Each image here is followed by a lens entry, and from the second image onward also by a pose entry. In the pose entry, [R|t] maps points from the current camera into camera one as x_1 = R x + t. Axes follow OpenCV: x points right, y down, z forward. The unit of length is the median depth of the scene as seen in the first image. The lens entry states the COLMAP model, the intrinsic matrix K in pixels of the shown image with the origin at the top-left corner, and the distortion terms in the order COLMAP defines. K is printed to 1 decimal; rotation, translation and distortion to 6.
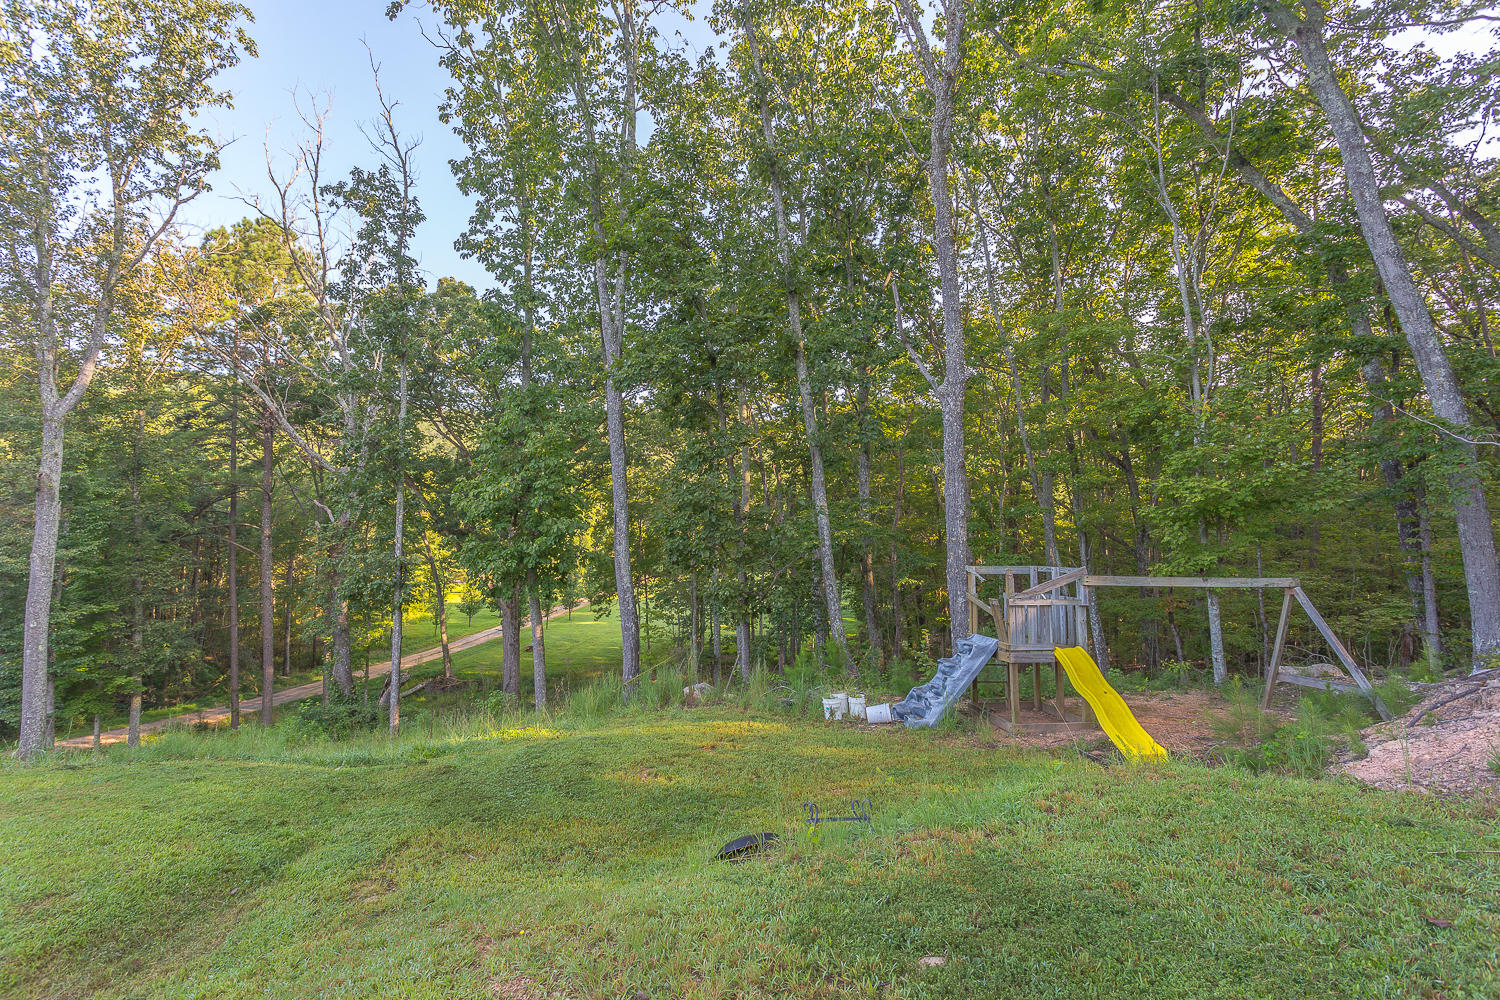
lens RADIAL K [[720.3, 0, 750.0], [0, 720.3, 500.0], [0, 0, 1]] dist [0.002608, 0.000830]
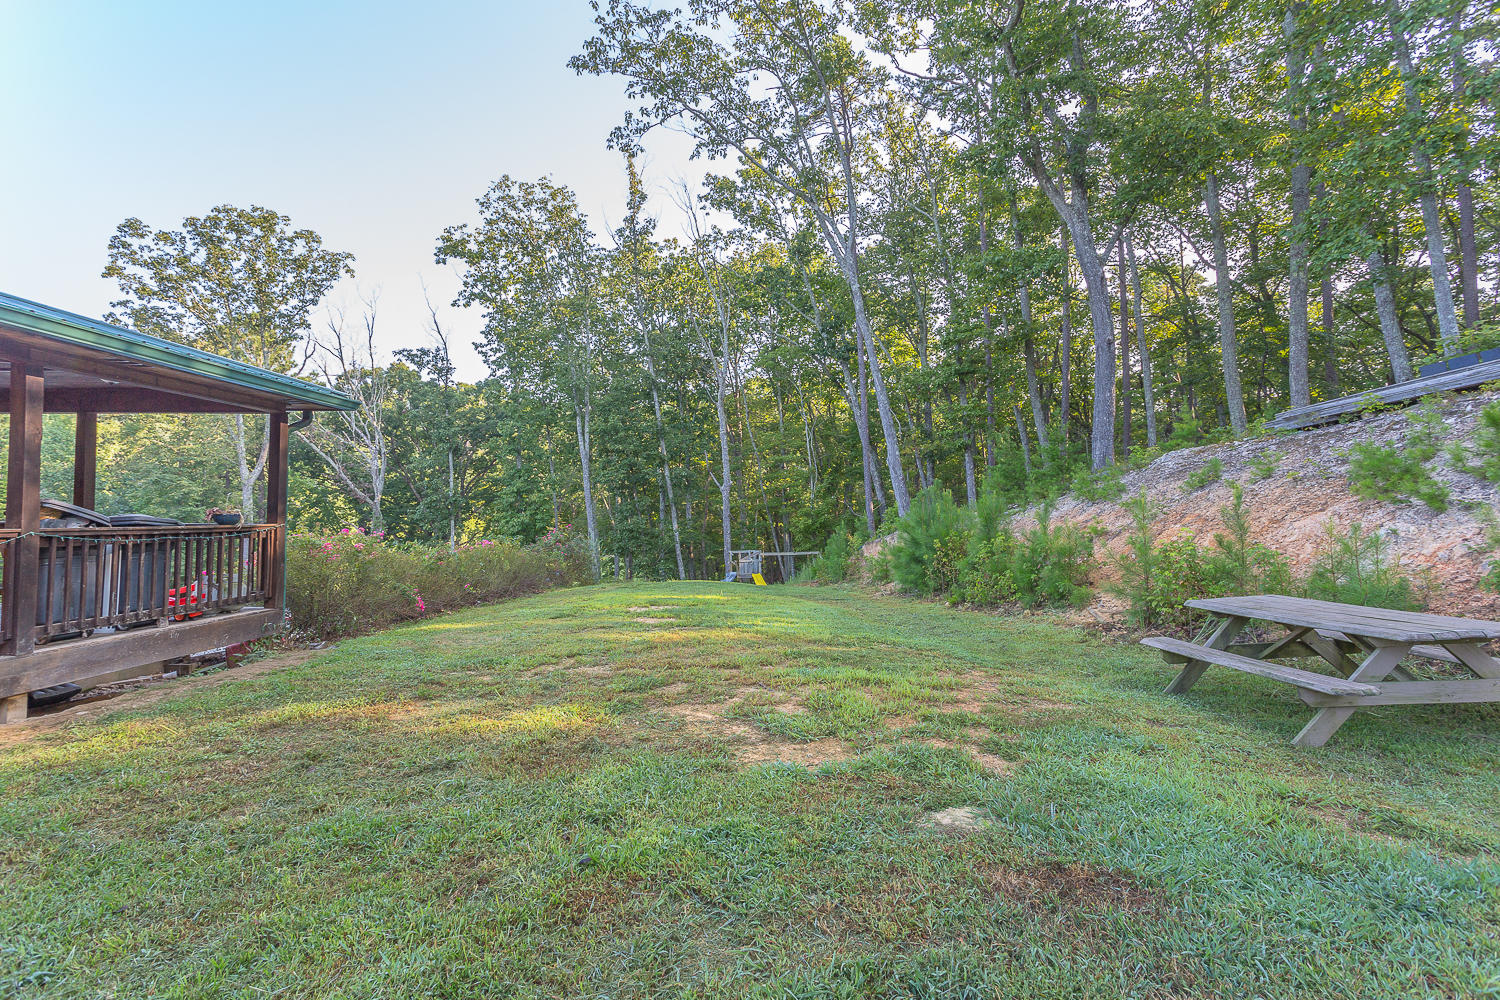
lens RADIAL K [[720.3, 0, 750.0], [0, 720.3, 500.0], [0, 0, 1]] dist [0.002608, 0.000830]
pose [[0.956703, -0.004282, 0.291036, -0.395205], [-0.001089, 0.999832, 0.018289, -0.141189], [-0.291065, -0.017815, 0.956537, -1.509310]]
